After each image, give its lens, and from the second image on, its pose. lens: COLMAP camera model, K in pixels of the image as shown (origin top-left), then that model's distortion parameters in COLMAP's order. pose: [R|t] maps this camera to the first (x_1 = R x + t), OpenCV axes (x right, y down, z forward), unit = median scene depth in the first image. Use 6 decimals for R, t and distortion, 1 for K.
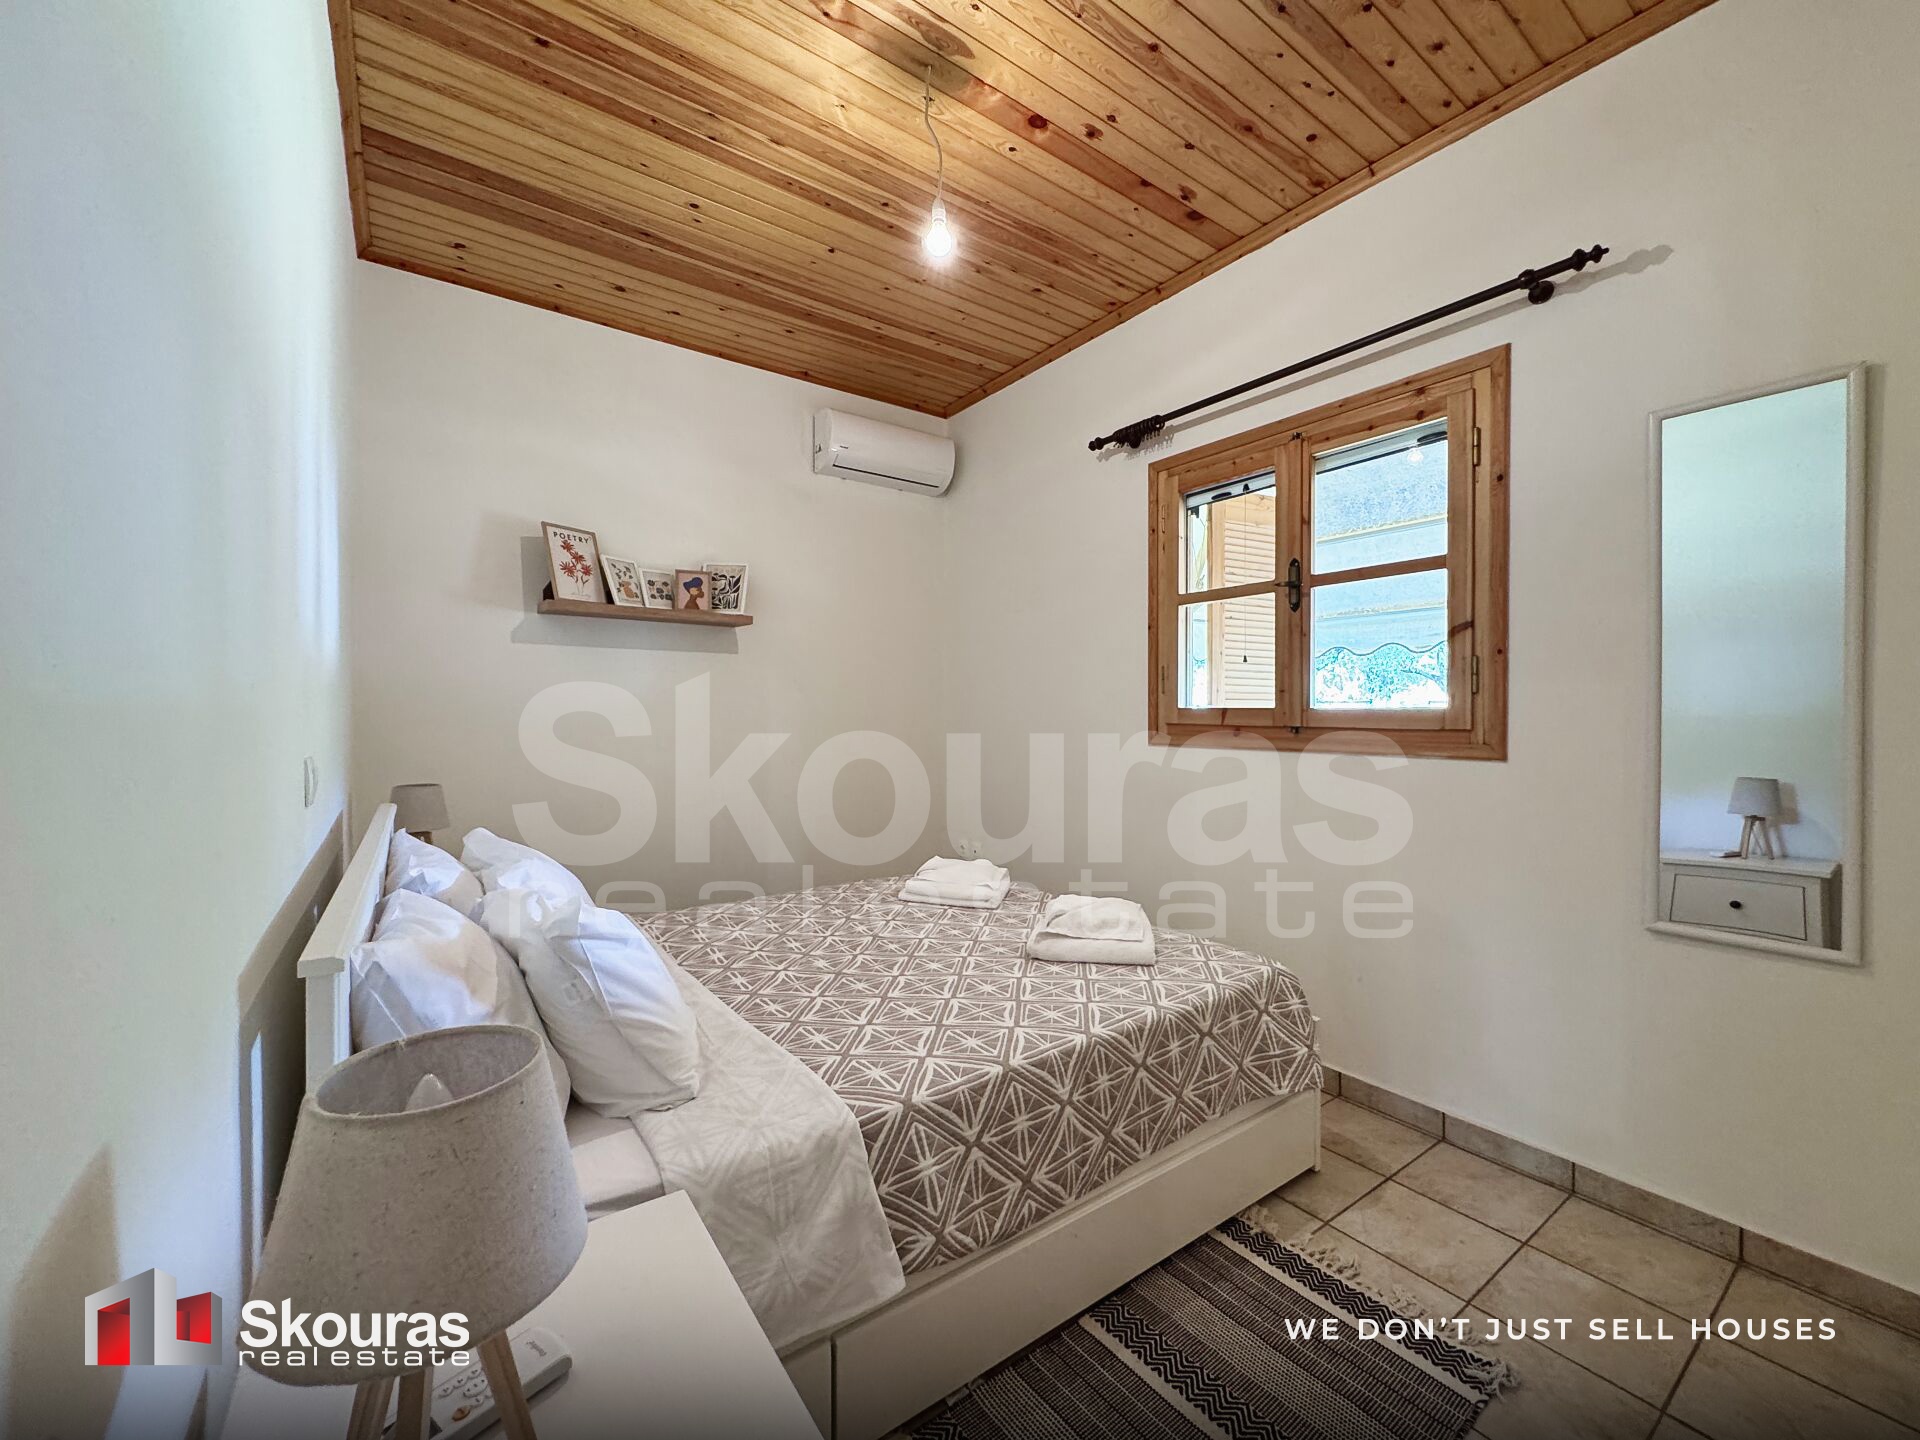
lens RADIAL K [[766.0, 0, 963.7], [0, 766.0, 715.1], [0, 0, 1]] dist [0.001373, -0.000122]
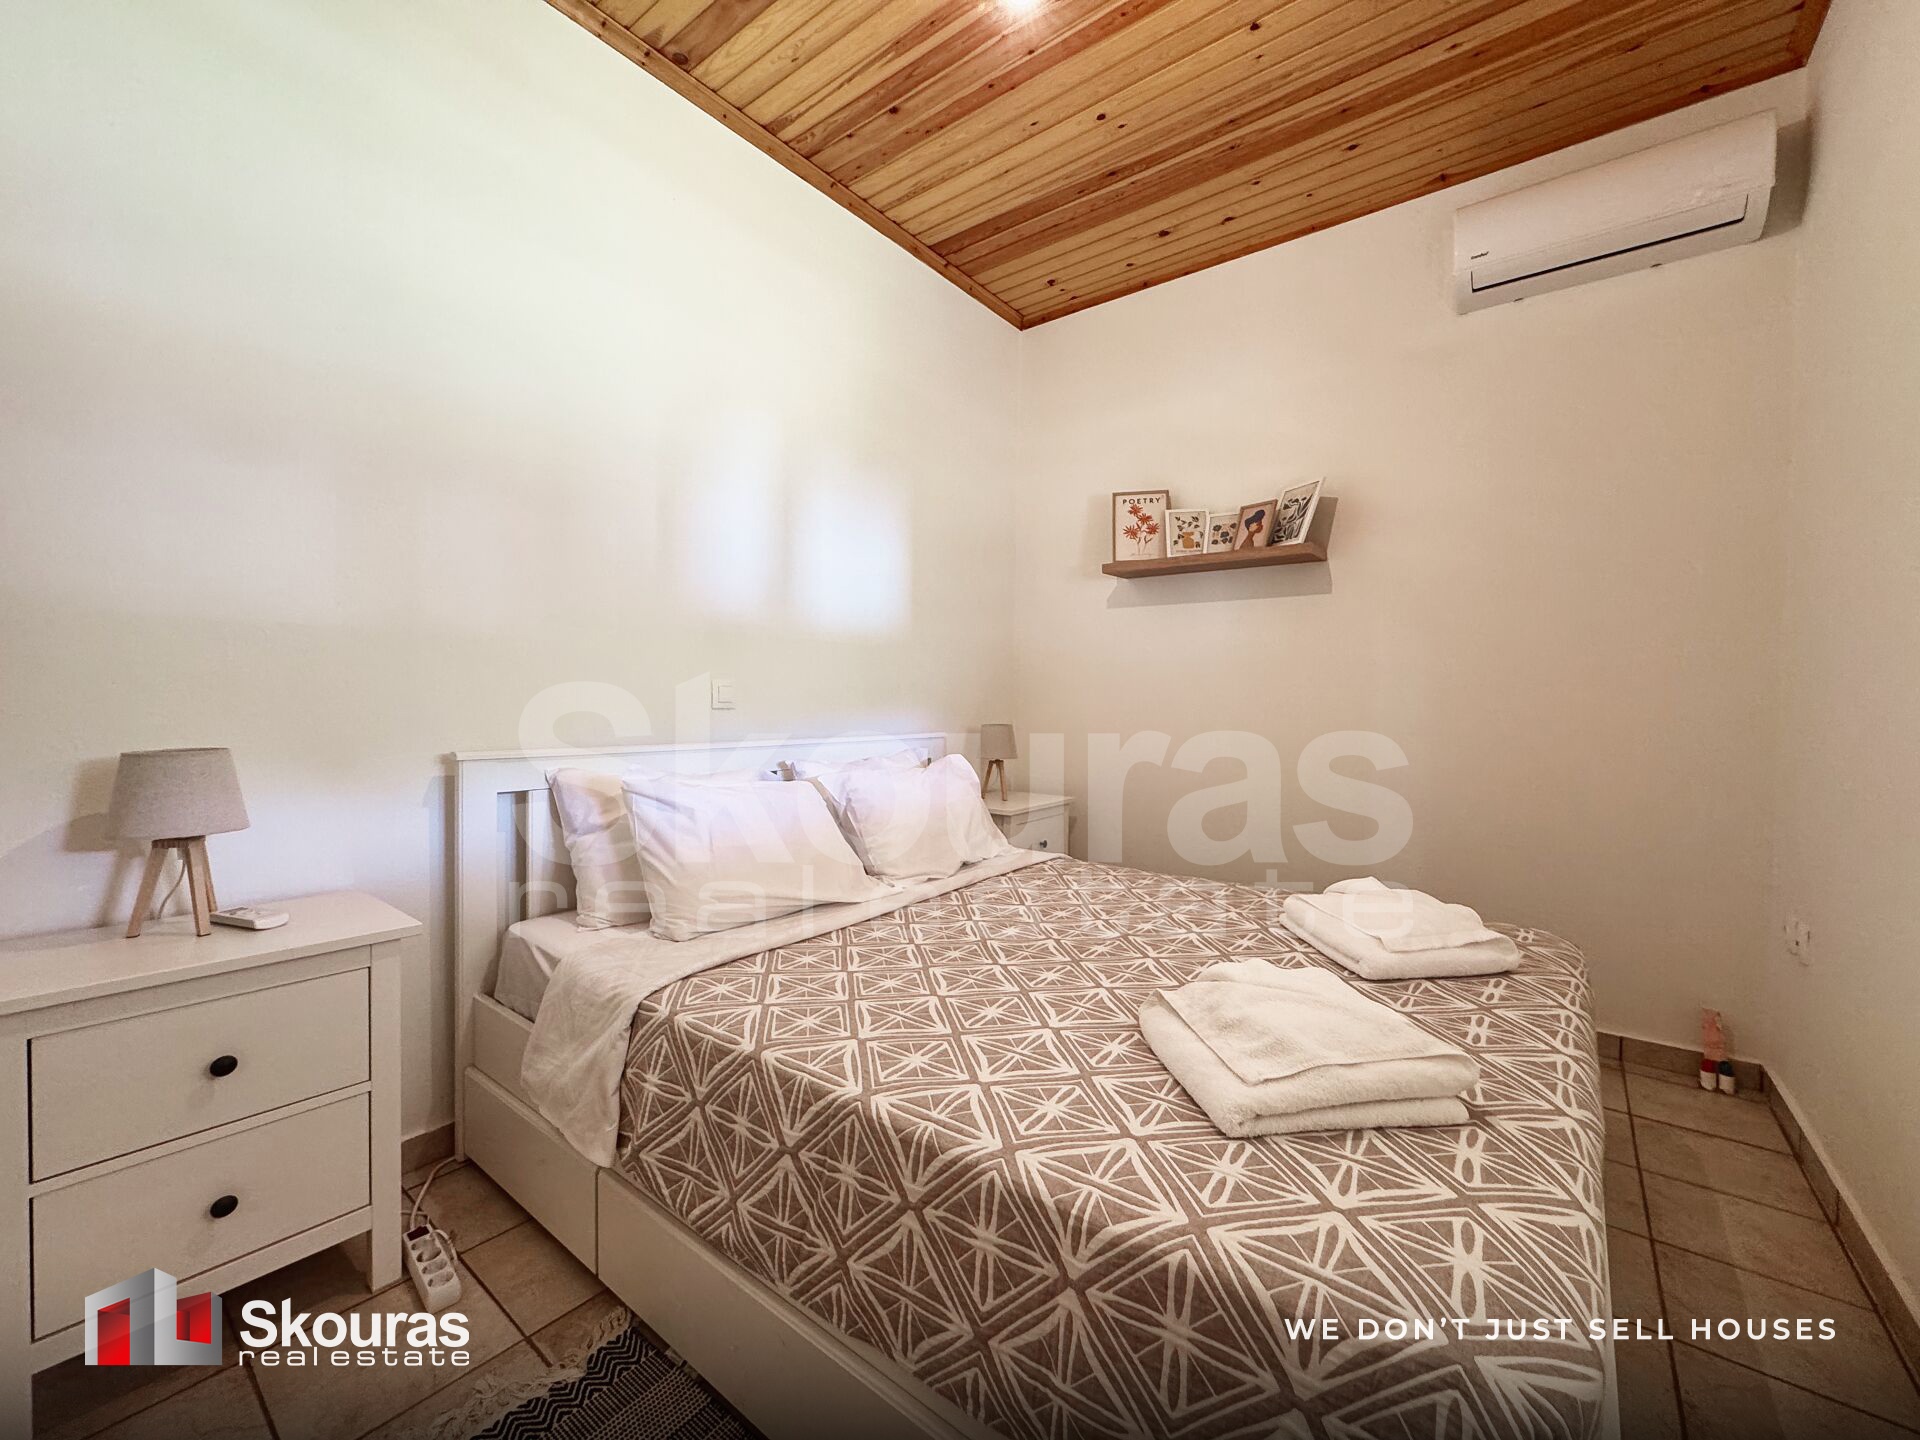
lens RADIAL K [[766.0, 0, 963.7], [0, 766.0, 715.1], [0, 0, 1]] dist [0.001373, -0.000122]
pose [[0.285418, 0.023658, -0.958111, 0.484199], [-0.013409, 0.999696, 0.020690, 0.047313], [0.958309, 0.006942, 0.285648, 0.537600]]
